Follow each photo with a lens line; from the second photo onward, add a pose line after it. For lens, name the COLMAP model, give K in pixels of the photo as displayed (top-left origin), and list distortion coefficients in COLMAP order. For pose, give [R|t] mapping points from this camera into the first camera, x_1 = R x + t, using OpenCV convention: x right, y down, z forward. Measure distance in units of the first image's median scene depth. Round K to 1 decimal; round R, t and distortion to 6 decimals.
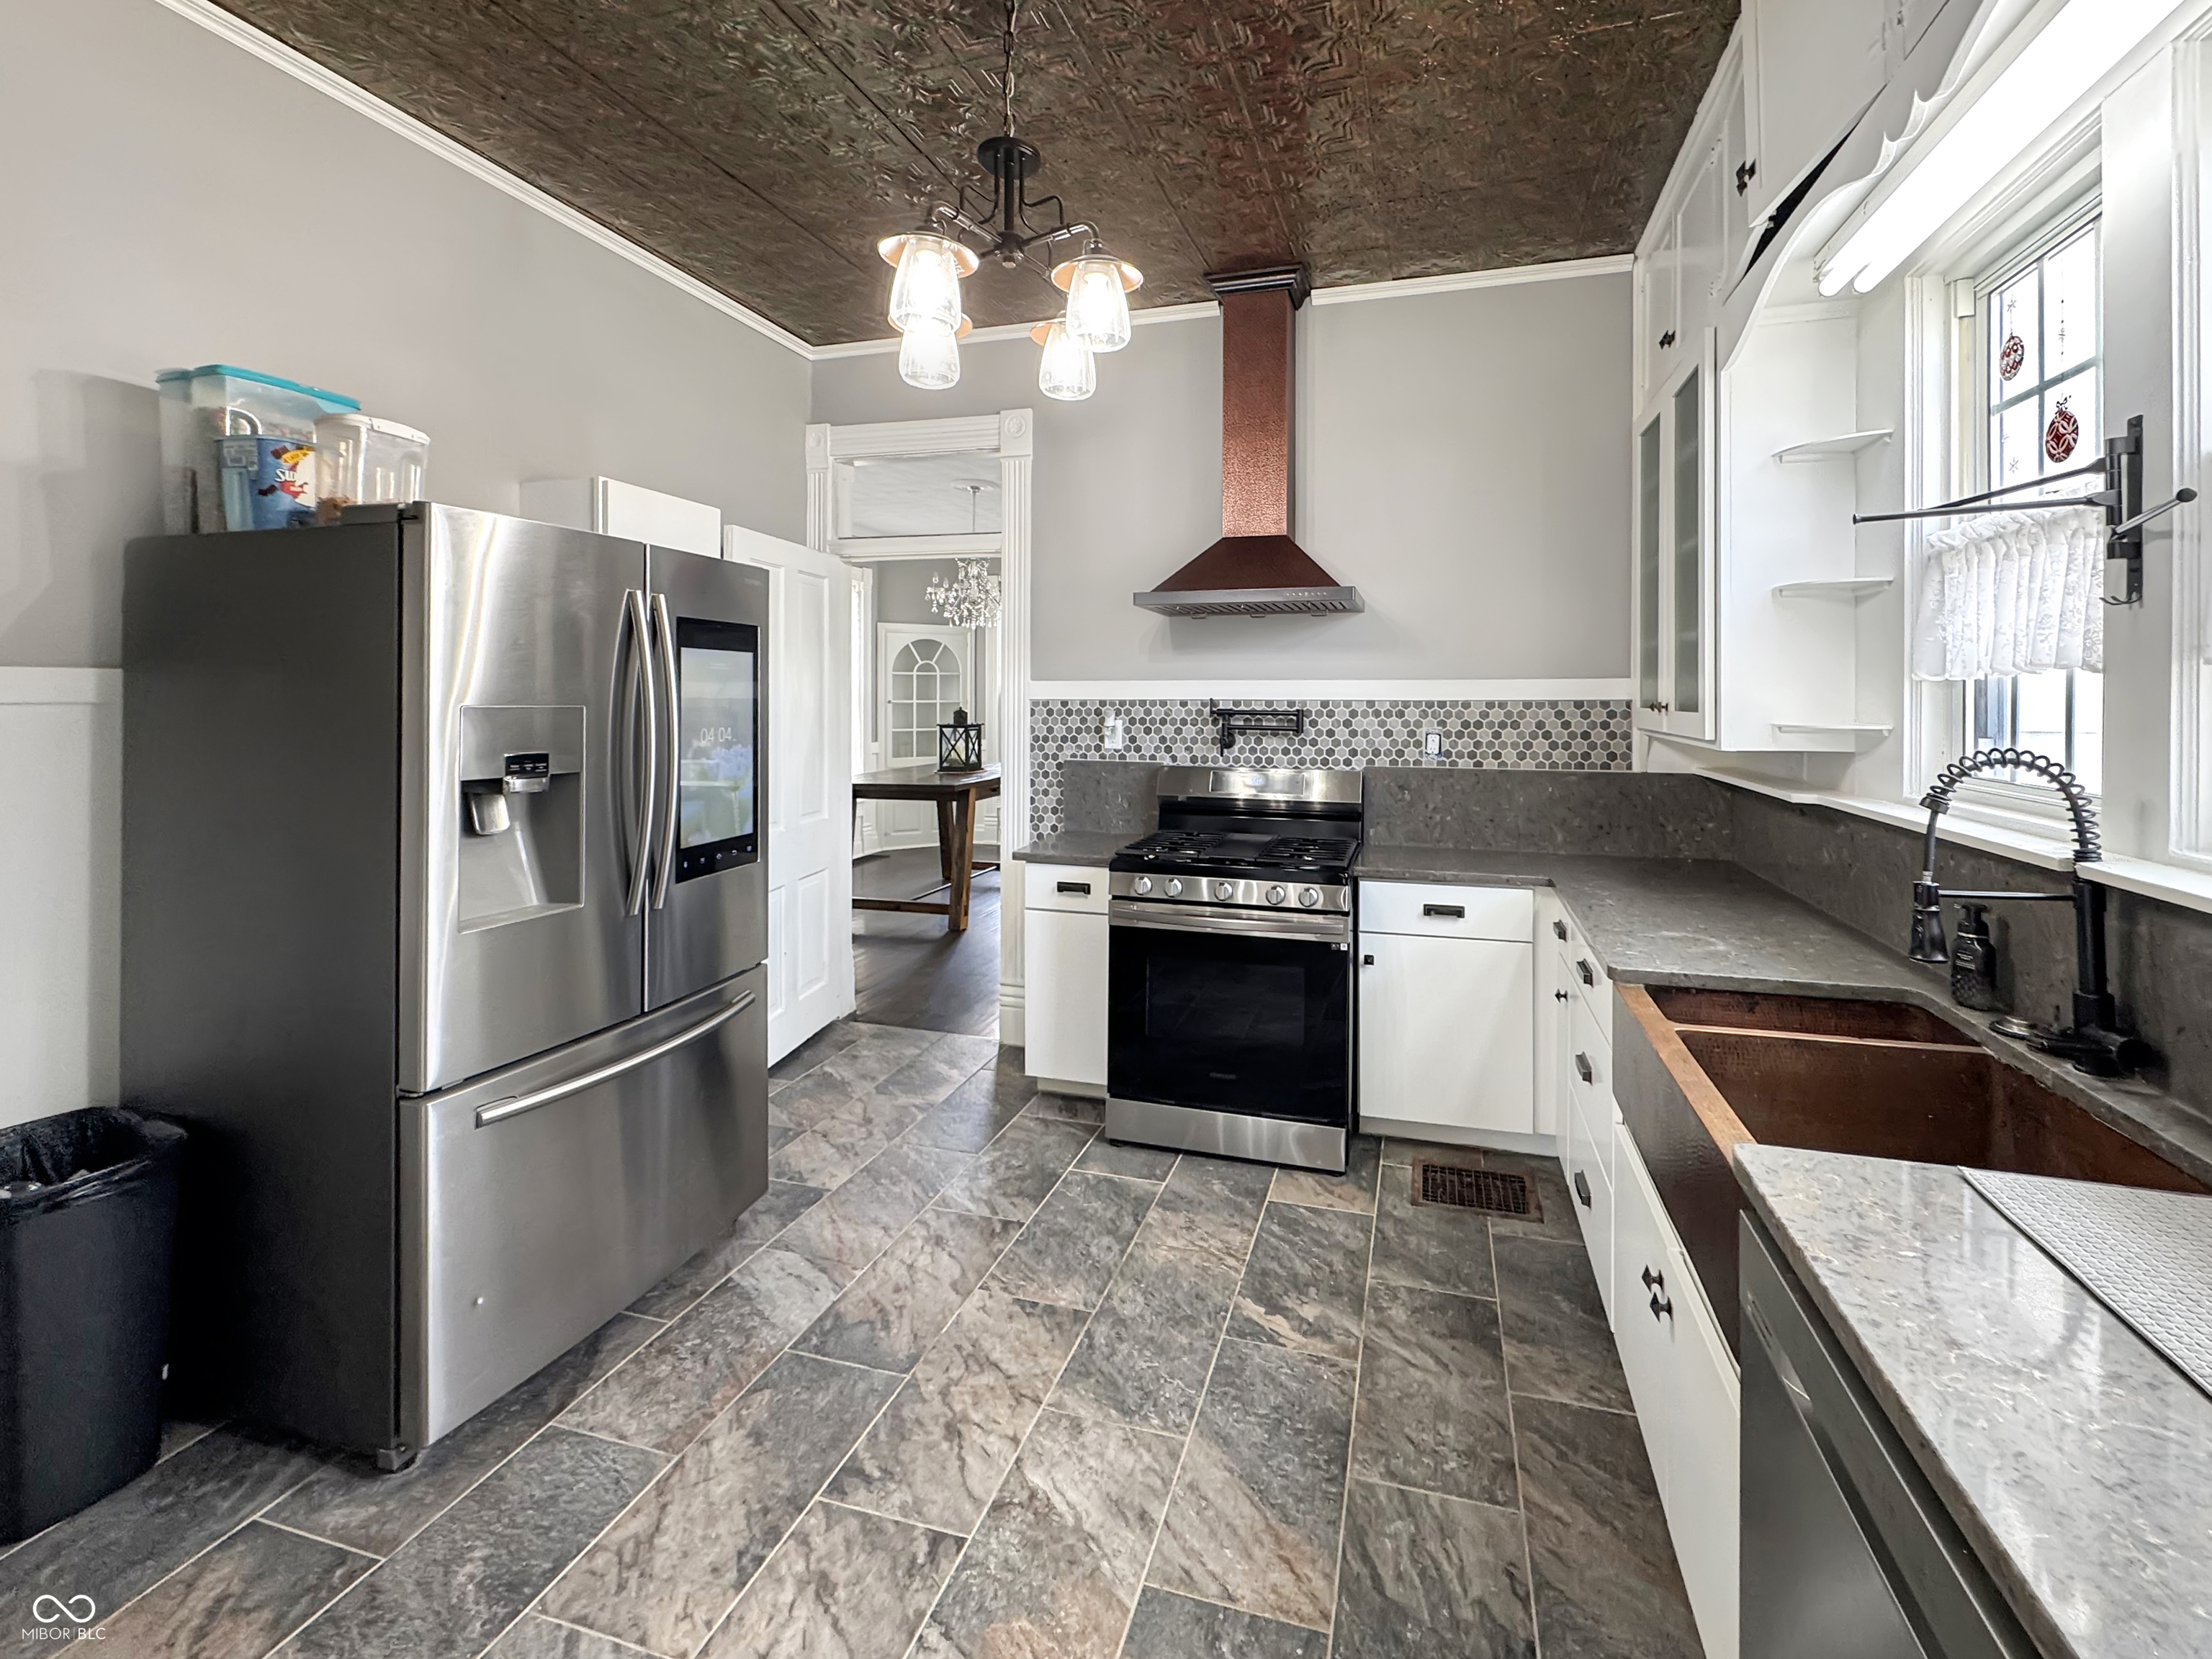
lens RADIAL K [[920.0, 0, 1153.3], [0, 920.0, 694.3], [0, 0, 1]] dist [-0.005841, 0.000858]
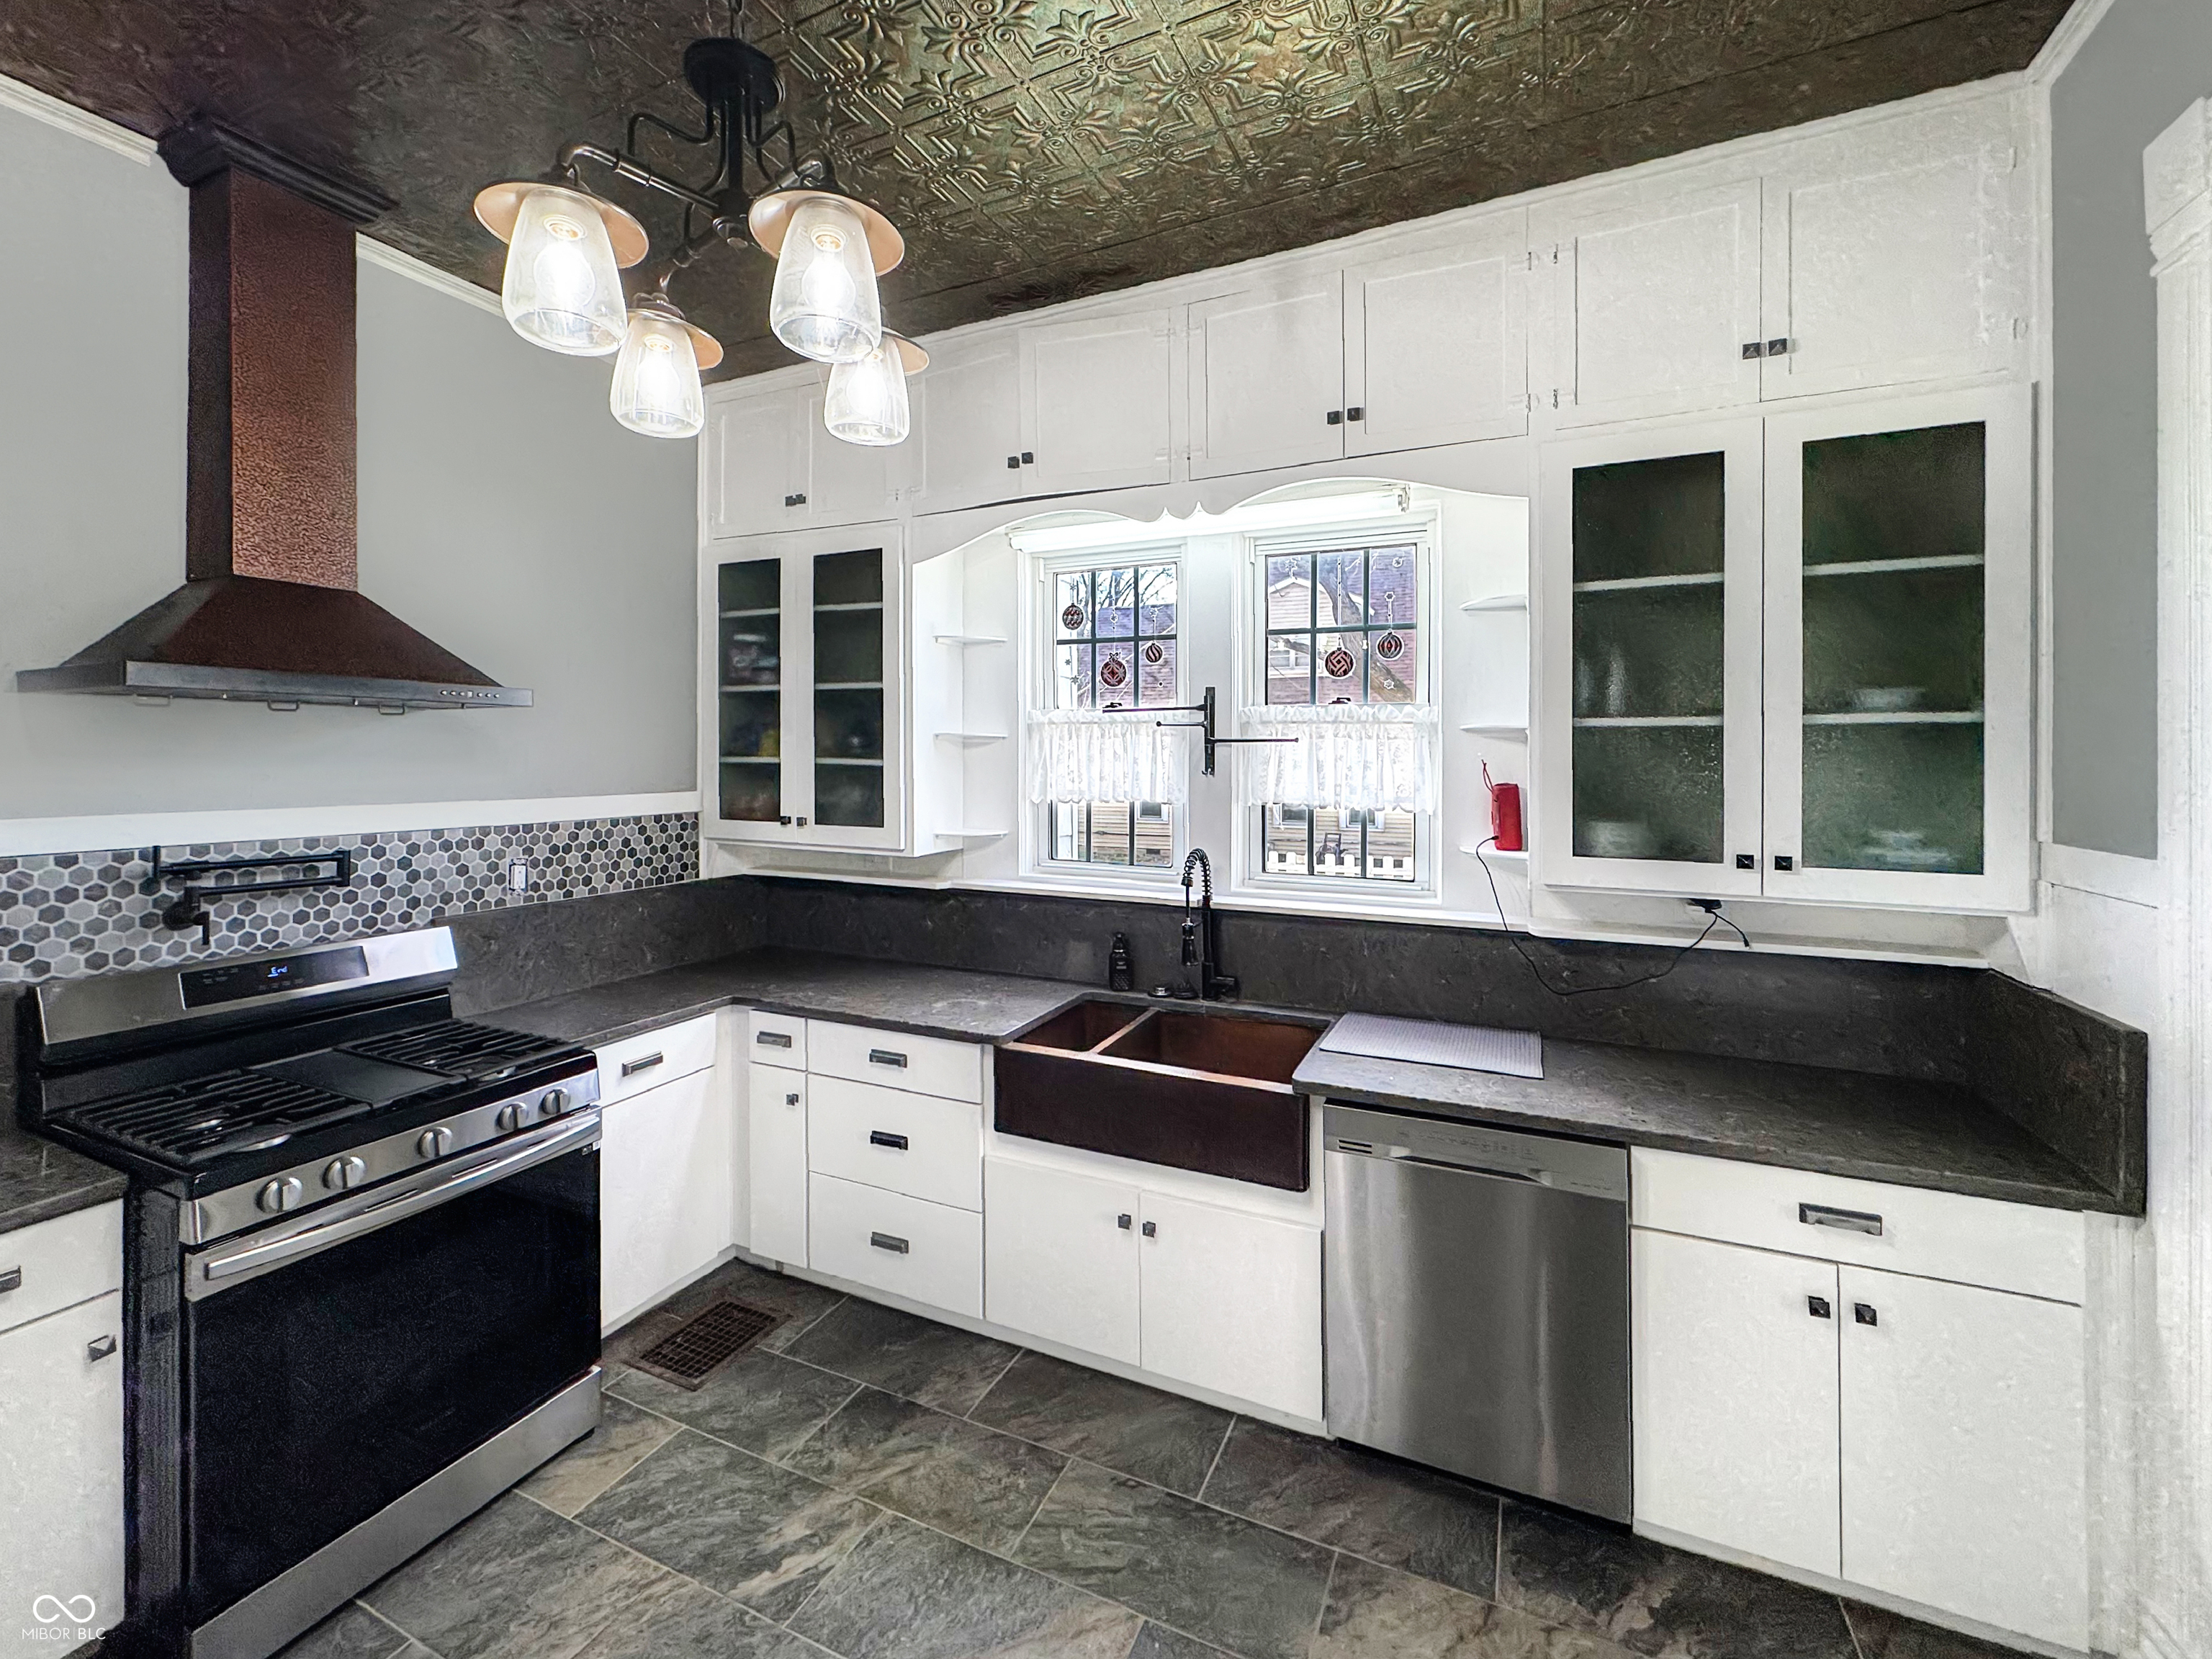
lens RADIAL K [[920.0, 0, 1114.7], [0, 920.0, 763.5], [0, 0, 1]] dist [-0.005841, 0.000858]
pose [[0.150922, -0.007119, 0.988520, -0.435583], [-0.004880, 0.999957, 0.007946, -0.057852], [-0.988534, -0.006023, 0.150880, 0.365307]]
